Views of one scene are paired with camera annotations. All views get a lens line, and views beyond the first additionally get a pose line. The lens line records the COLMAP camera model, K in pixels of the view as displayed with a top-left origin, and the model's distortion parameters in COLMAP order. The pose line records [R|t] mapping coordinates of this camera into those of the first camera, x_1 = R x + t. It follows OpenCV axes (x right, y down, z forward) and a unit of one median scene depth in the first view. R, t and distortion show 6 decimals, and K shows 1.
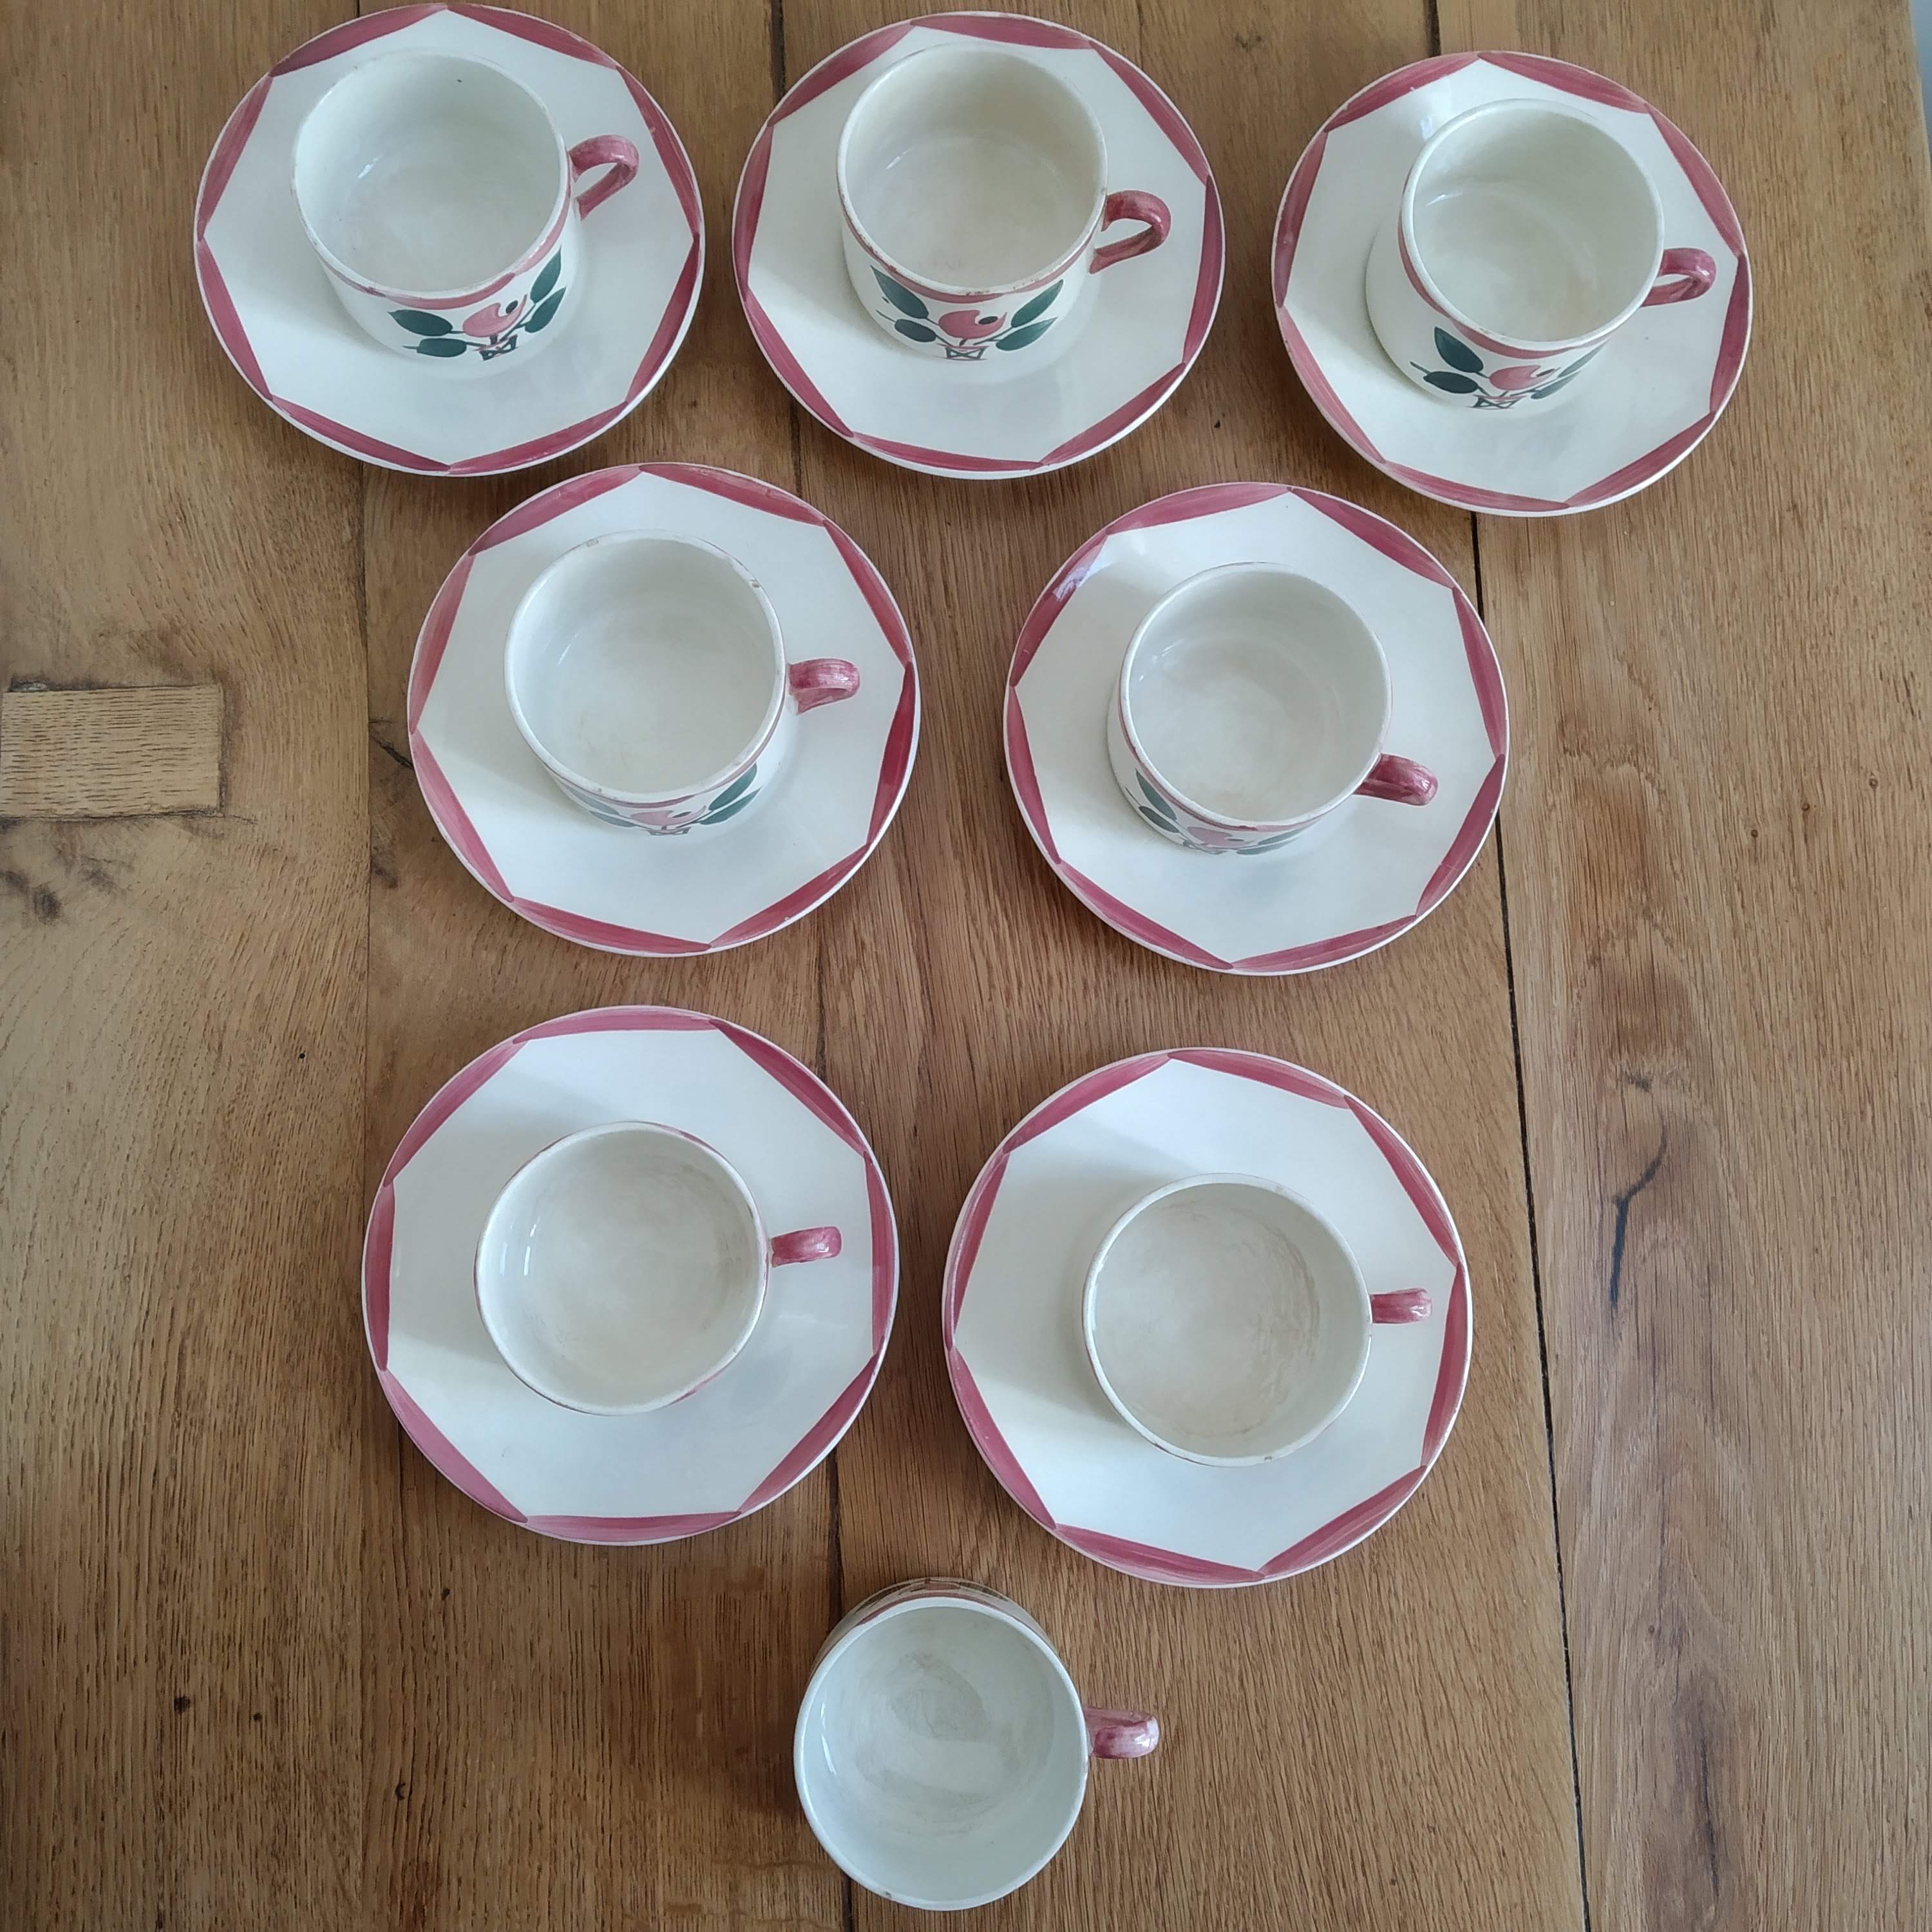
lens RADIAL K [[2013.1, 0, 962.8], [0, 2013.1, 990.3], [0, 0, 1]] dist [0.118854, -0.316995]
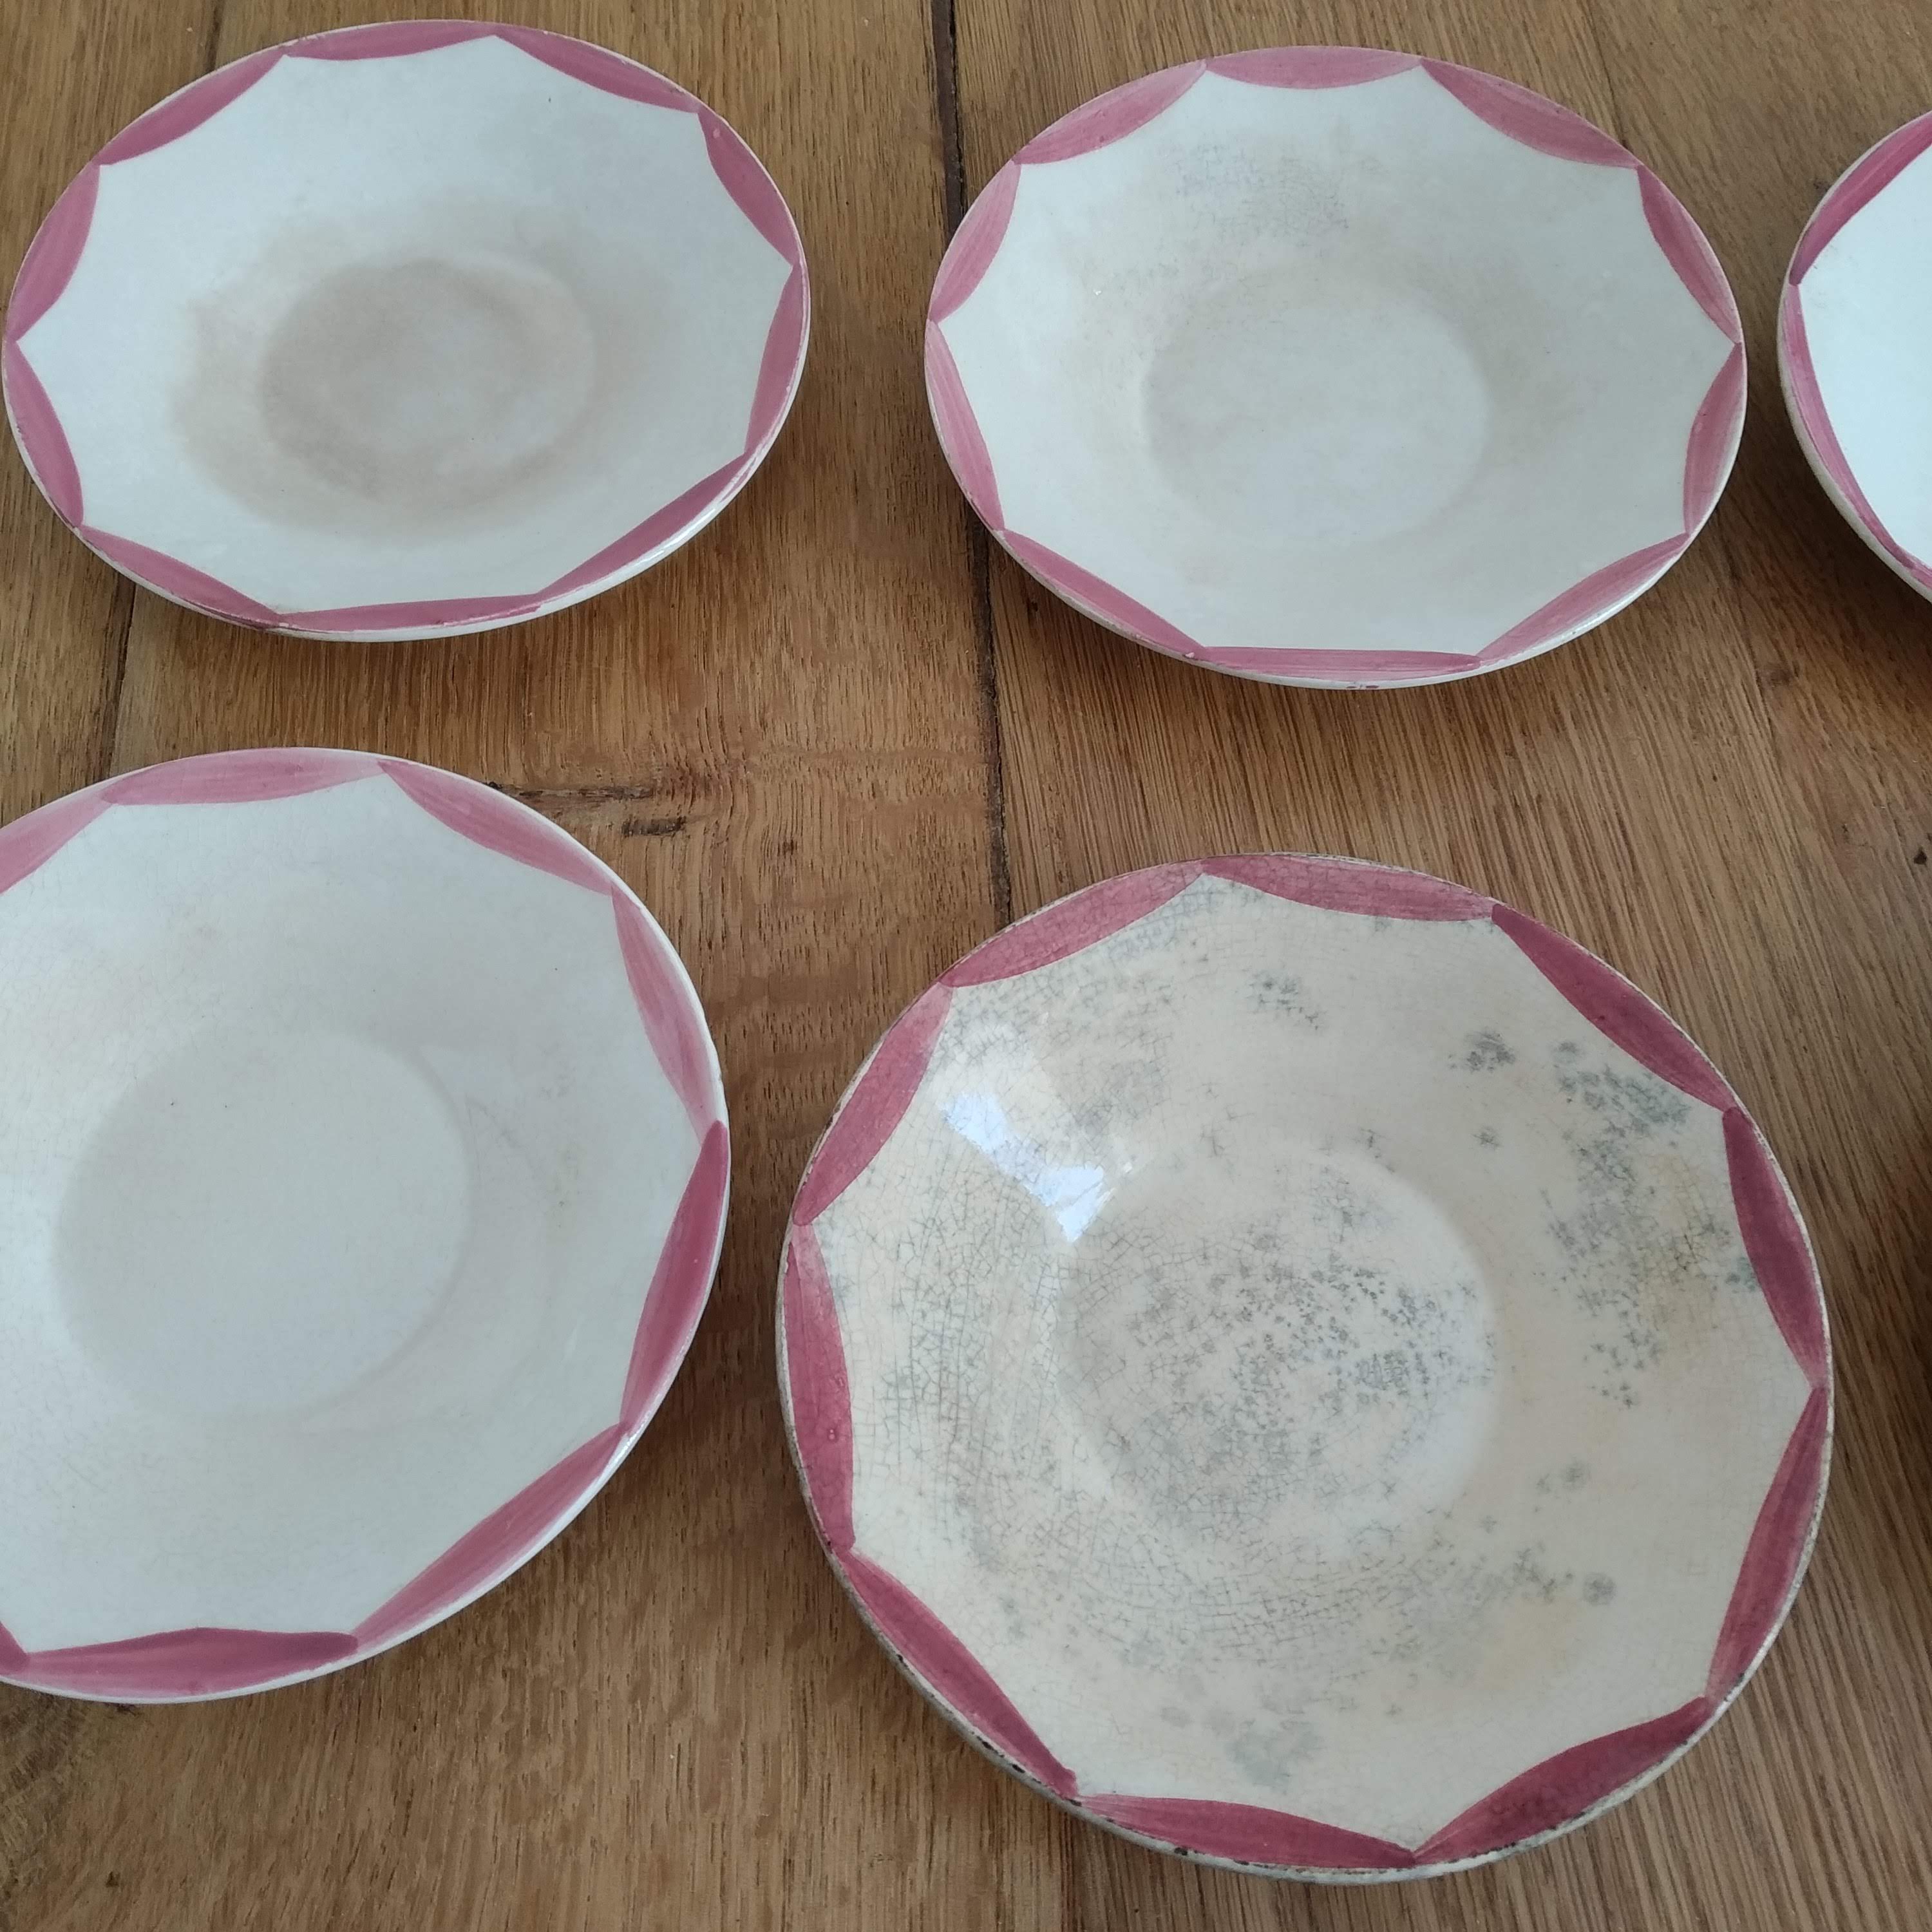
lens RADIAL K [[2018.3, 0, 968.3], [0, 2018.3, 951.7], [0, 0, 1]] dist [0.104260, -0.255945]
pose [[0.998313, -0.025539, -0.052137, -0.068891], [0.008900, 0.954758, -0.297252, -0.128360], [0.057370, 0.296286, 0.953375, 0.578061]]
